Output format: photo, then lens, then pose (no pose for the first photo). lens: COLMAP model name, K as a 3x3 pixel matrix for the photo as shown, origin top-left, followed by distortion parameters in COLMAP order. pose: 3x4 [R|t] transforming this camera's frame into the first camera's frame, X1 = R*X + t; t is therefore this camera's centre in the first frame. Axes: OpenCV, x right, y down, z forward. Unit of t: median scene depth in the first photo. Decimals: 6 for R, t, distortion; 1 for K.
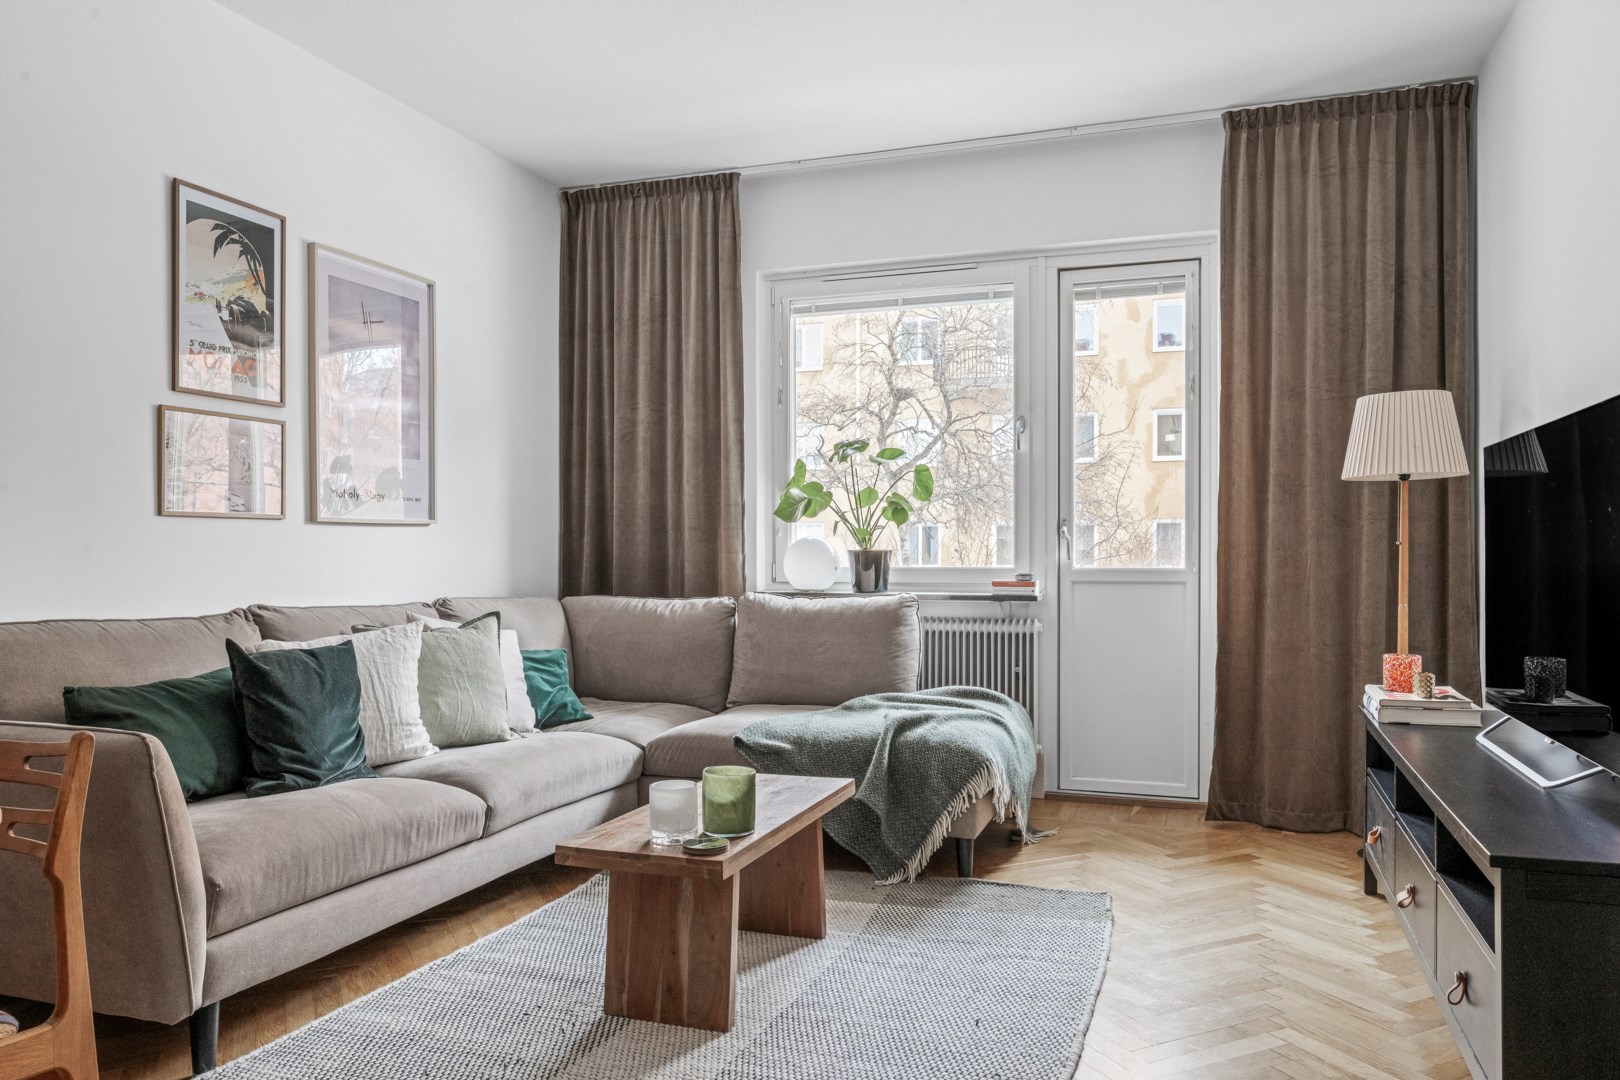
lens RADIAL K [[1156.9, 0, 809.4], [0, 1156.9, 541.5], [0, 0, 1]] dist [-0.004385, 0.001355]
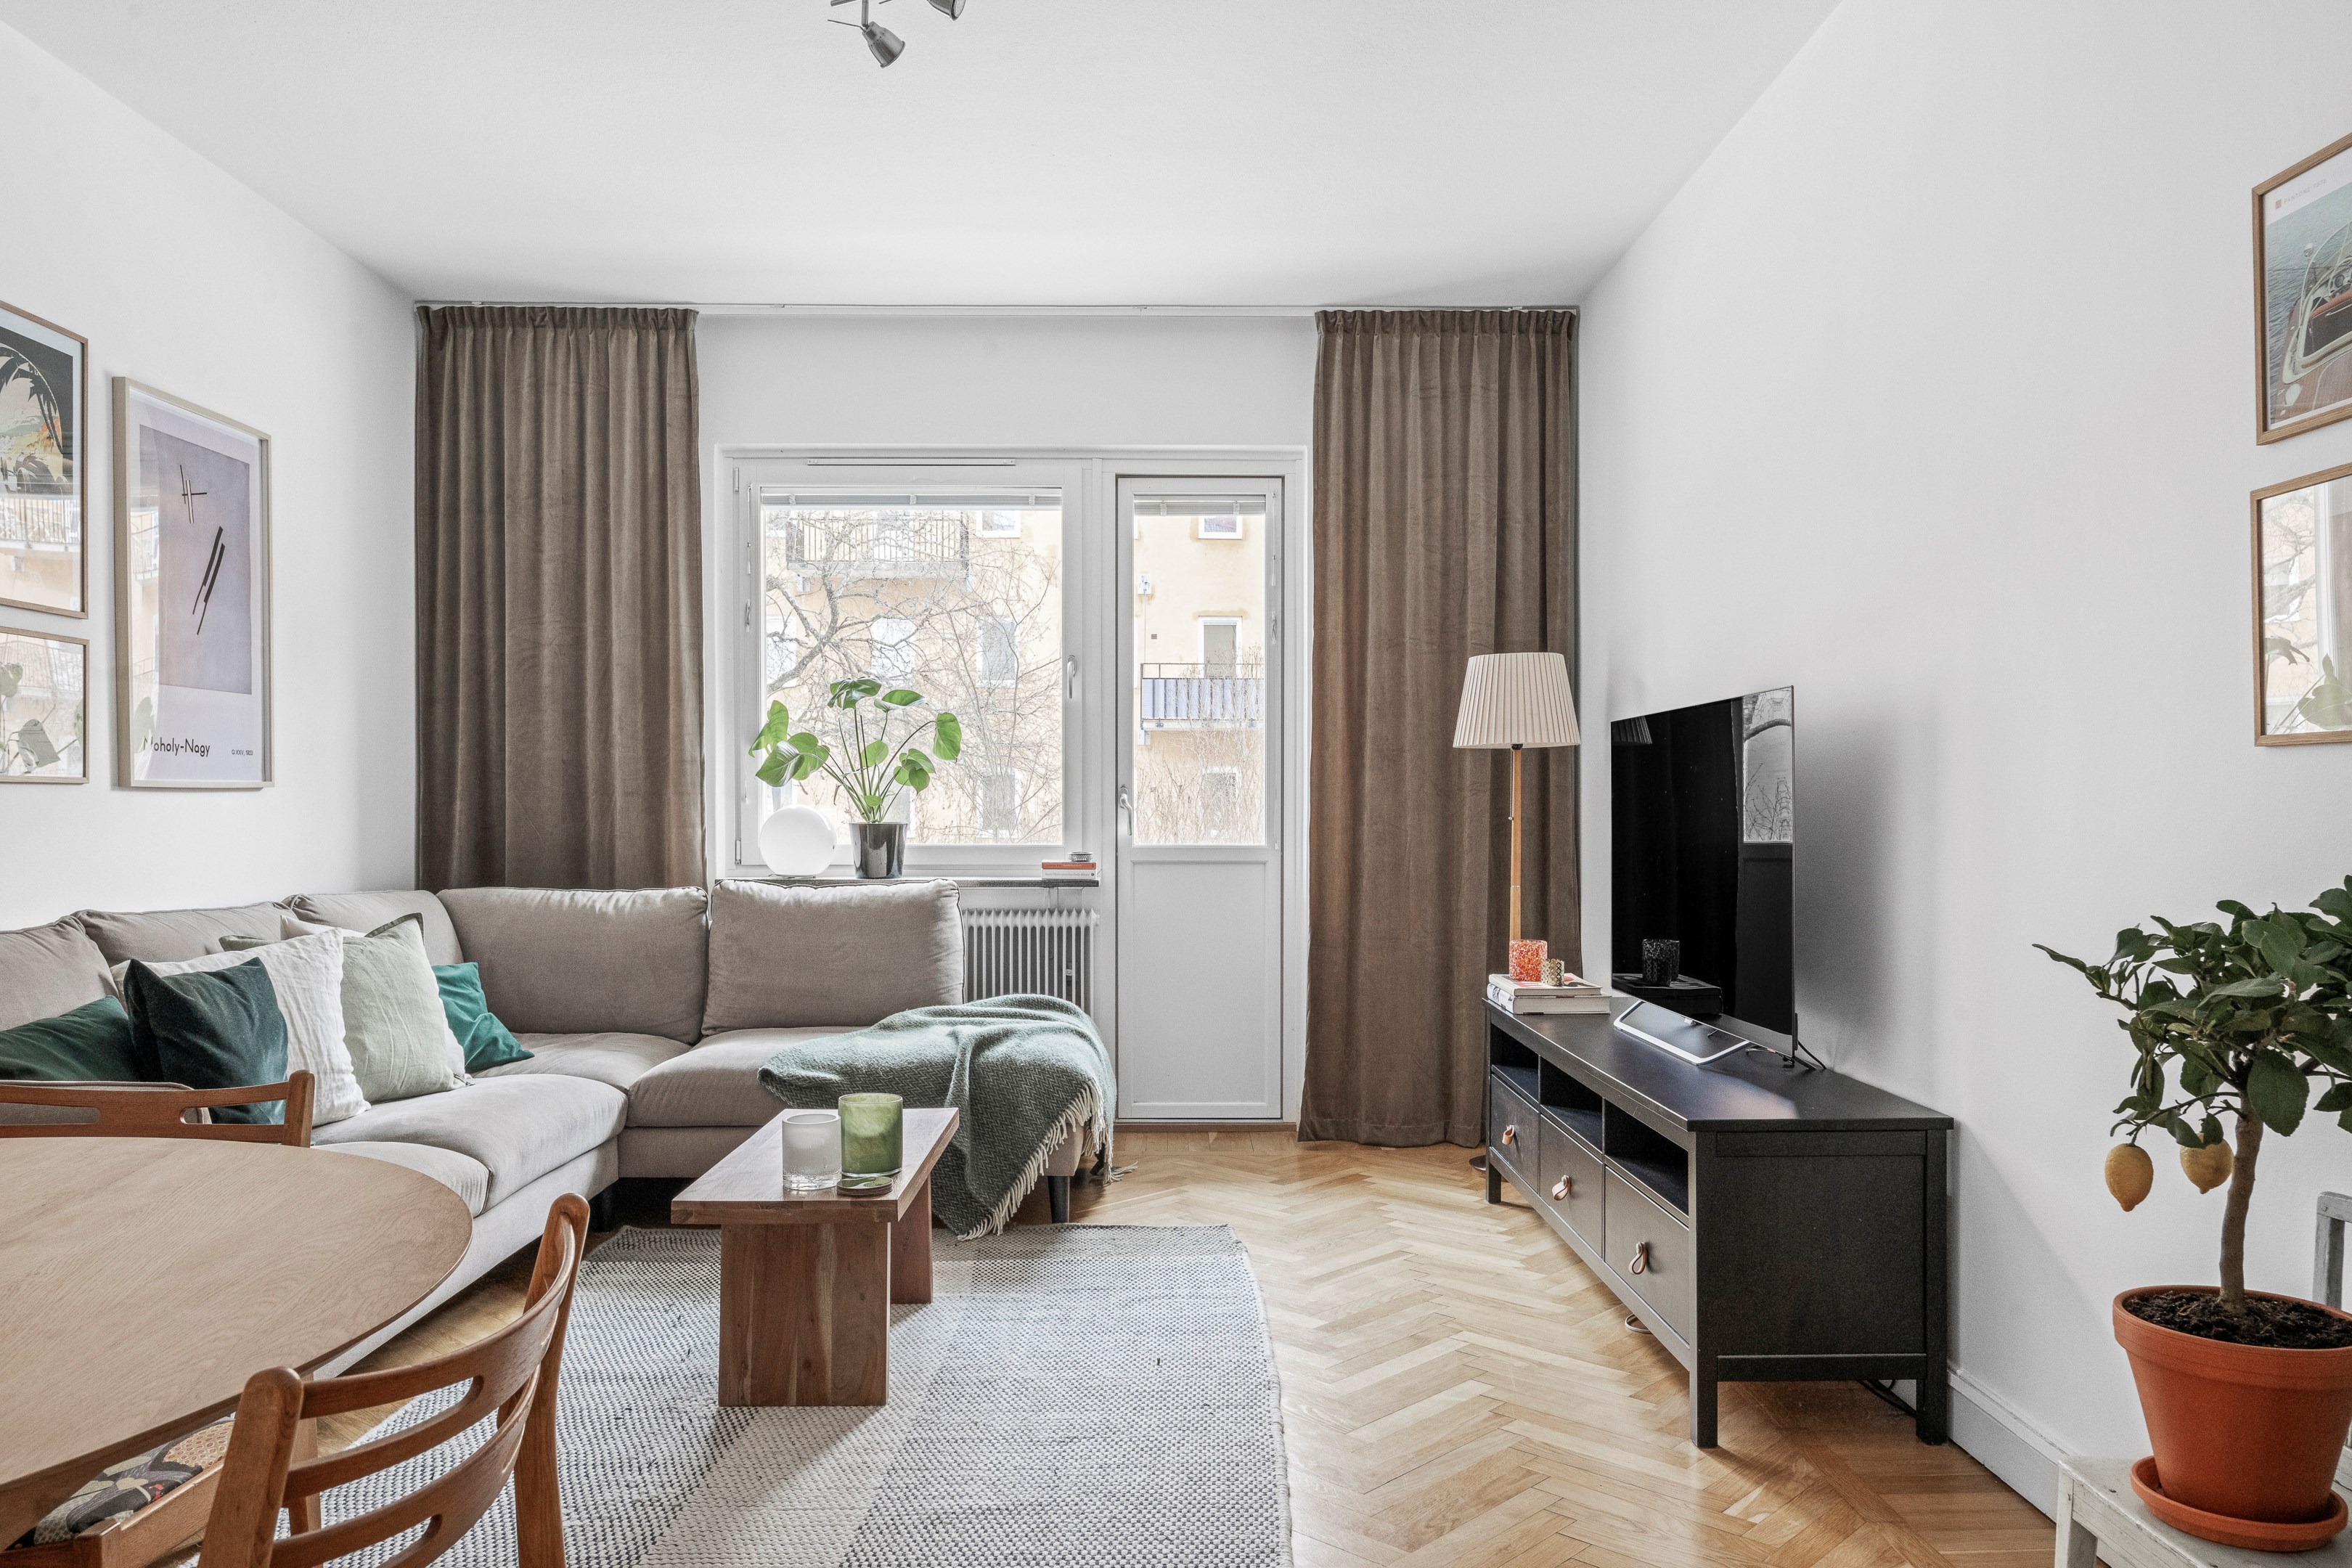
lens RADIAL K [[1679.7, 0, 1178.2], [0, 1679.7, 794.5], [0, 0, 1]] dist [-0.004385, 0.001355]
pose [[0.938232, 0.004601, 0.345977, -0.173726], [-0.004659, 0.999989, -0.000664, -0.013723], [-0.345976, -0.000989, 0.938243, -0.134185]]
